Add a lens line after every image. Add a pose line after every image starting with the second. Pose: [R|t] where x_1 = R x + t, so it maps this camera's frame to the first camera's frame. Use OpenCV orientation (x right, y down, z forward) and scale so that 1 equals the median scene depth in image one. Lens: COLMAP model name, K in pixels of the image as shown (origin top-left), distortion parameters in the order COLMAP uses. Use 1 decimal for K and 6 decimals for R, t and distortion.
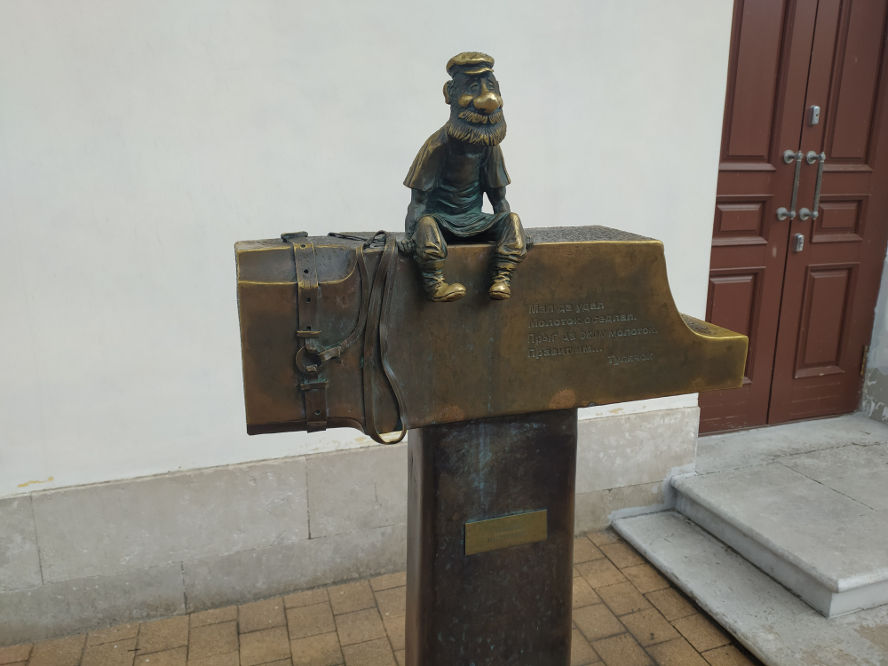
lens RADIAL K [[665.4, 0, 442.5], [0, 665.4, 328.5], [0, 0, 1]] dist [0.043811, -0.052807]
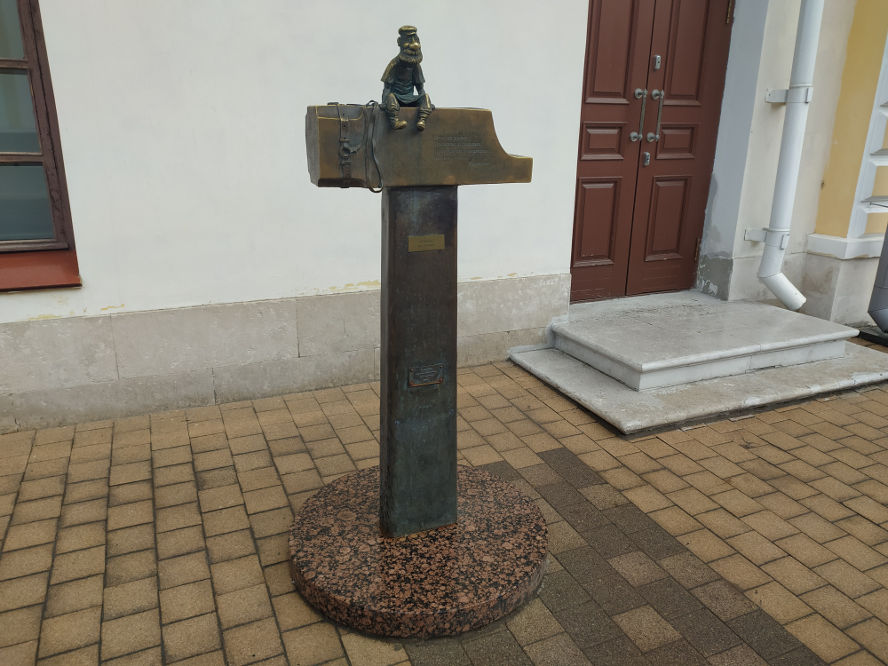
lens RADIAL K [[665.4, 0, 445.1], [0, 665.4, 333.4], [0, 0, 1]] dist [0.043811, -0.052807]
pose [[0.995270, -0.017607, 0.095539, -0.020104], [0.010187, 0.996932, 0.077603, 0.142880], [-0.096612, -0.076263, 0.992396, -0.419222]]
